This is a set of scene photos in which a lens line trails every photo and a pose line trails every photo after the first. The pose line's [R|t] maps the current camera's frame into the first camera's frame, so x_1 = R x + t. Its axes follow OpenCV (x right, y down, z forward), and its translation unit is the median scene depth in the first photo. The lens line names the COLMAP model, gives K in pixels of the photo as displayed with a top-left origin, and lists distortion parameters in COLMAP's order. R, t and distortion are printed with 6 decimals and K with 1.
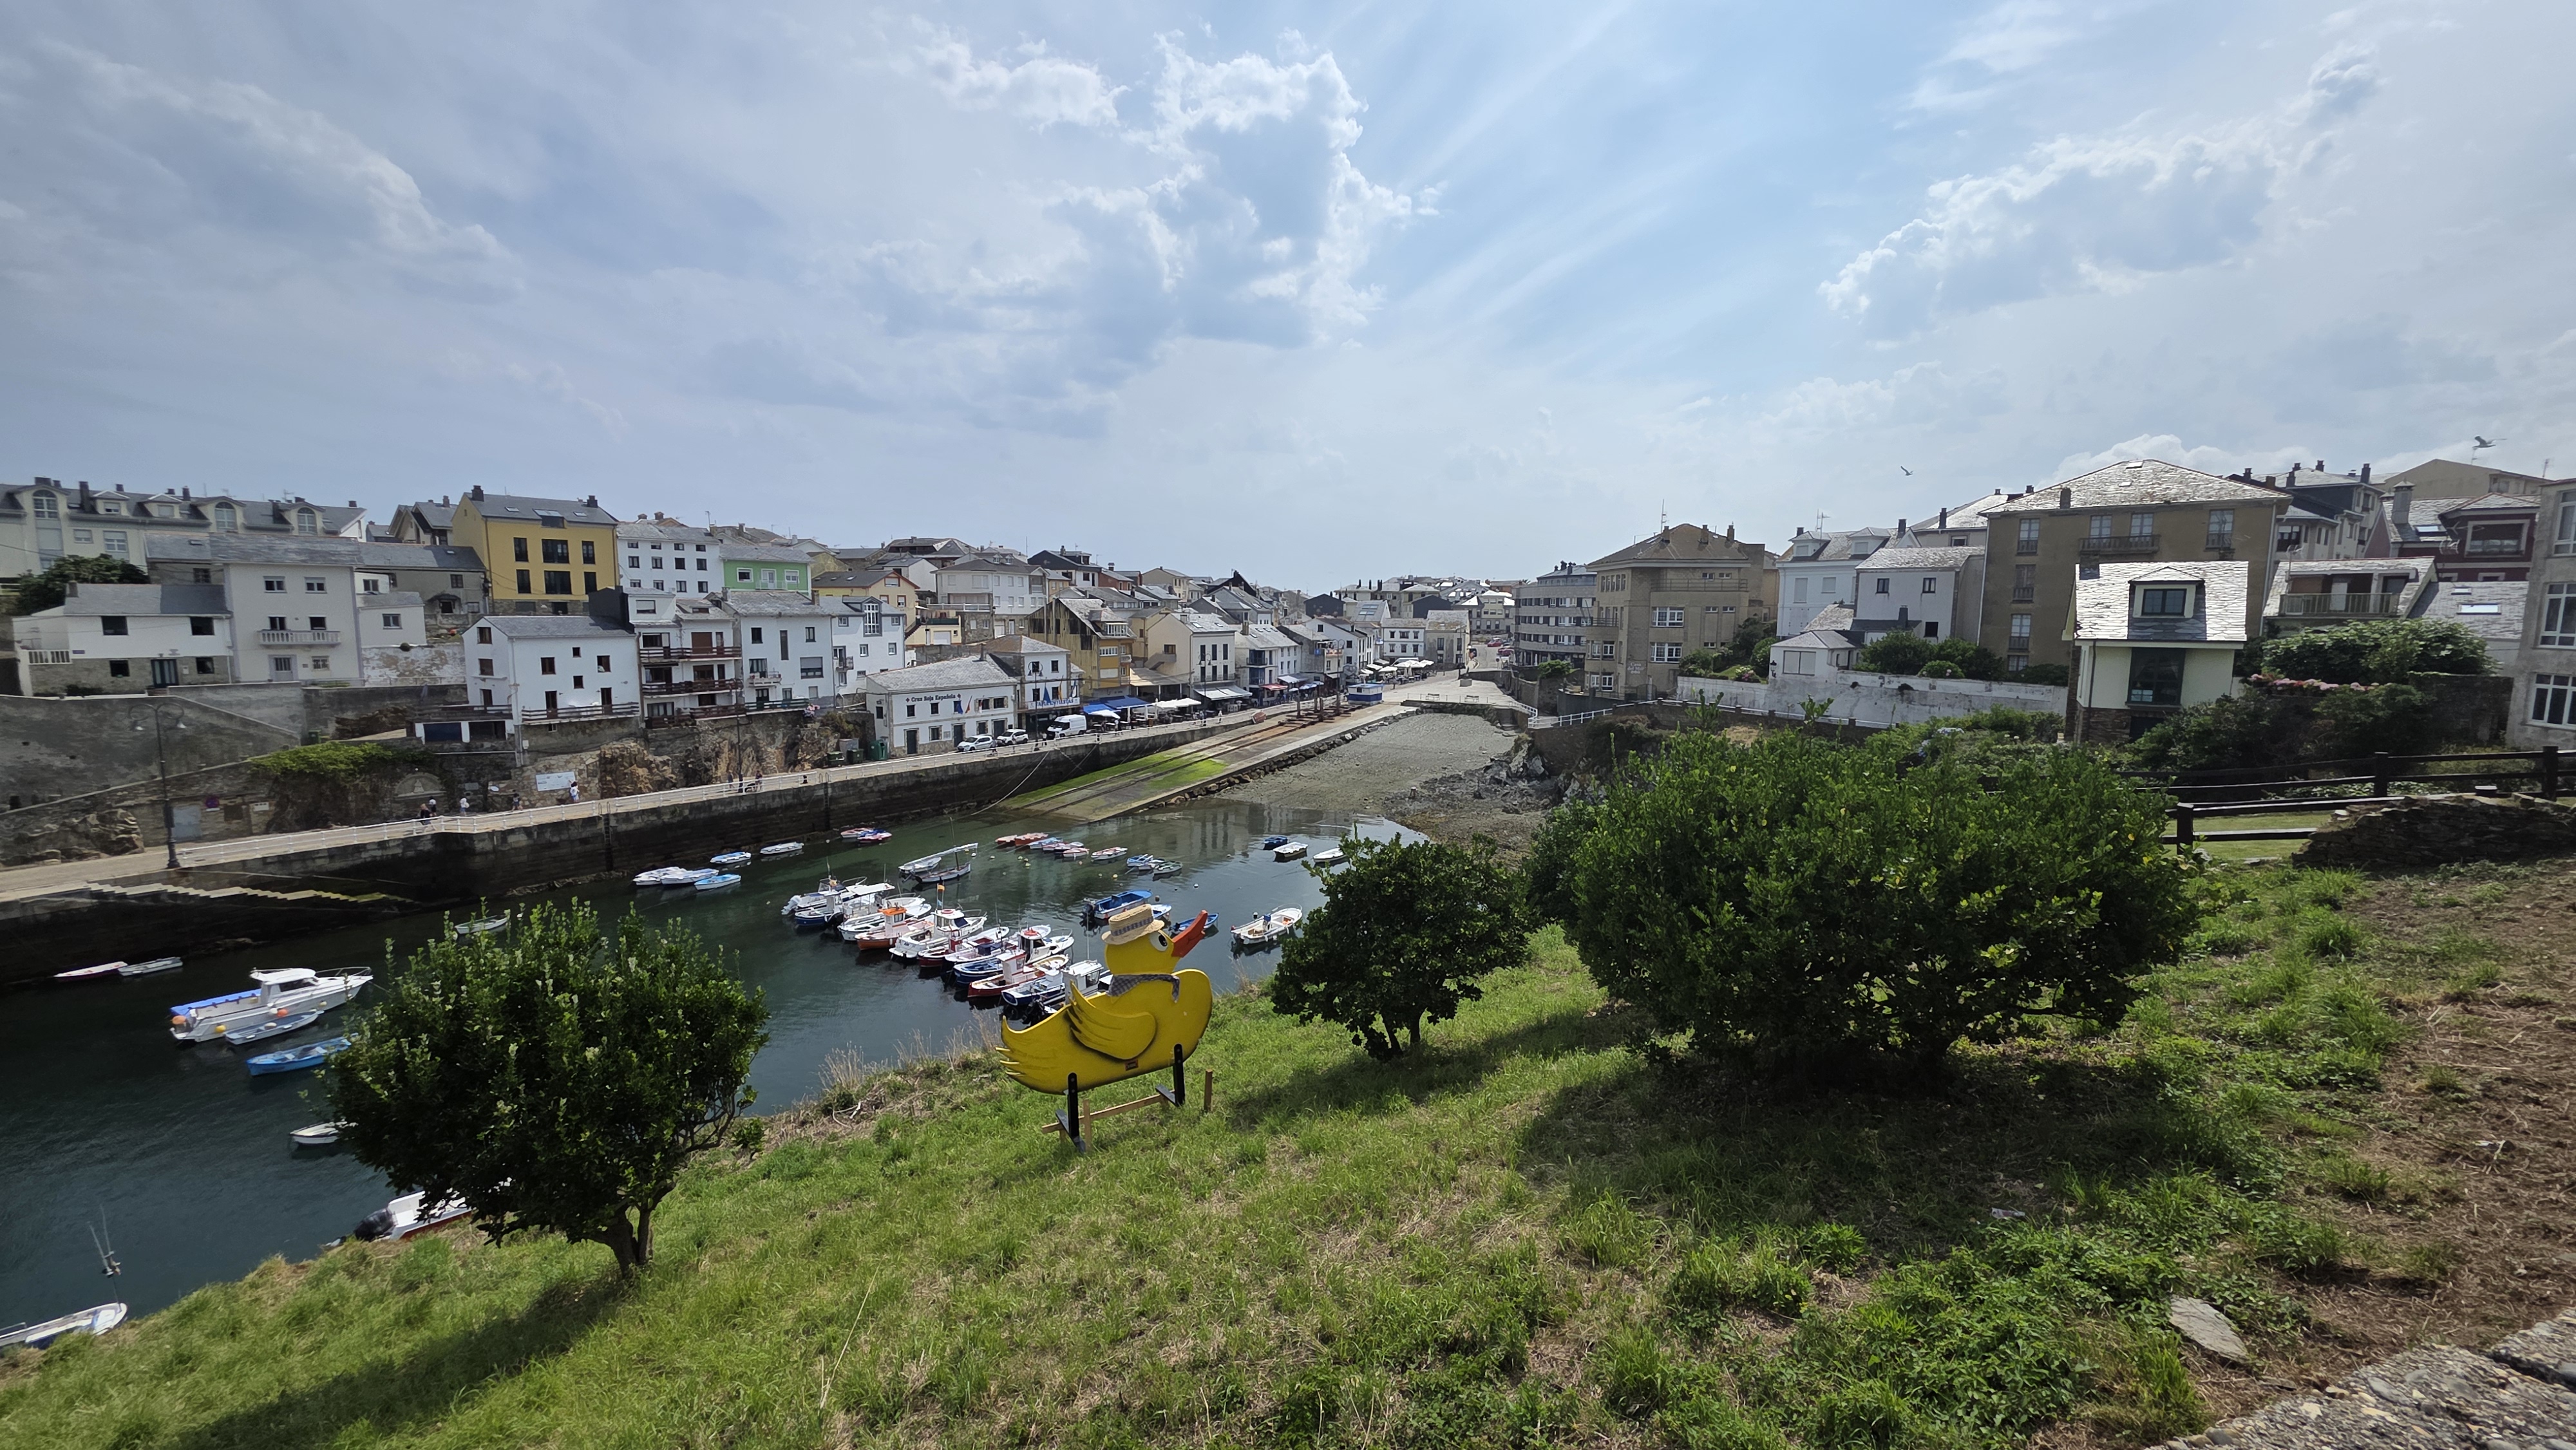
lens RADIAL K [[1041.7, 0, 1288.0], [0, 1041.7, 725.0], [0, 0, 1]] dist [0.016653, -0.000279]
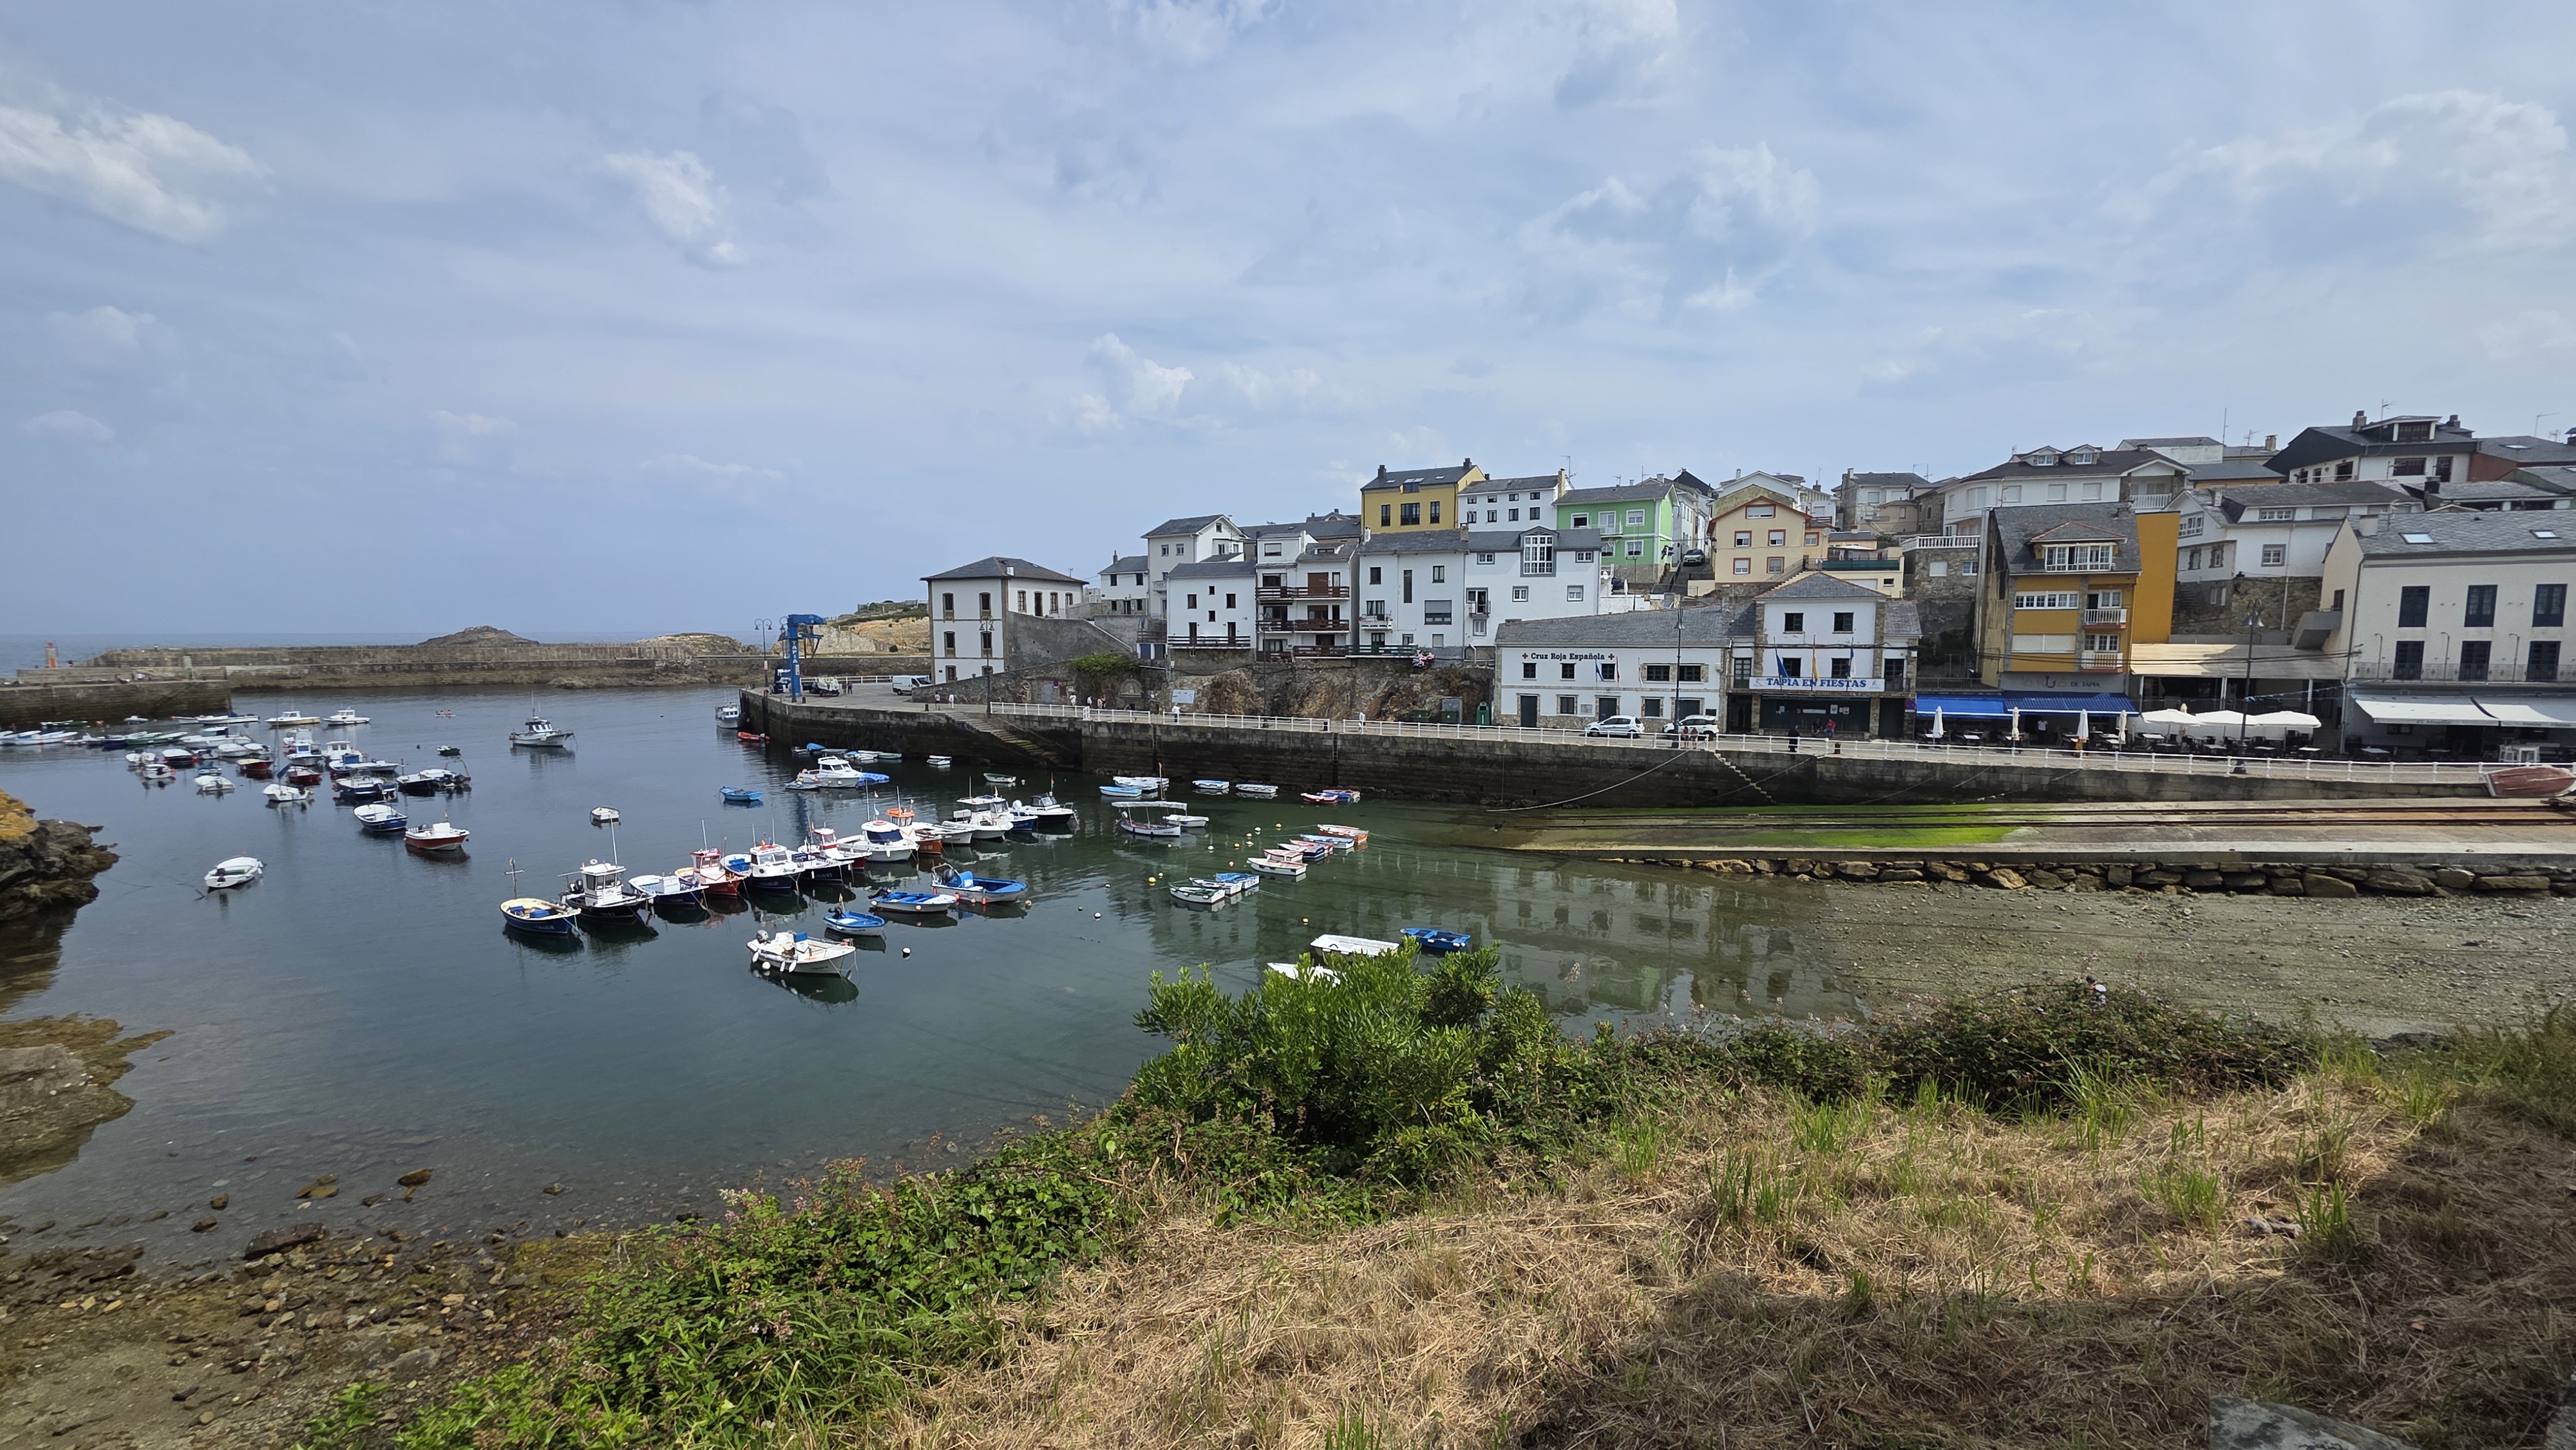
lens RADIAL K [[1041.7, 0, 1288.0], [0, 1041.7, 725.0], [0, 0, 1]] dist [0.016653, -0.000279]
pose [[0.110195, 0.086150, -0.990169, 0.381751], [-0.106083, 0.991565, 0.074466, -0.012148], [0.988233, 0.096834, 0.118404, 0.734743]]
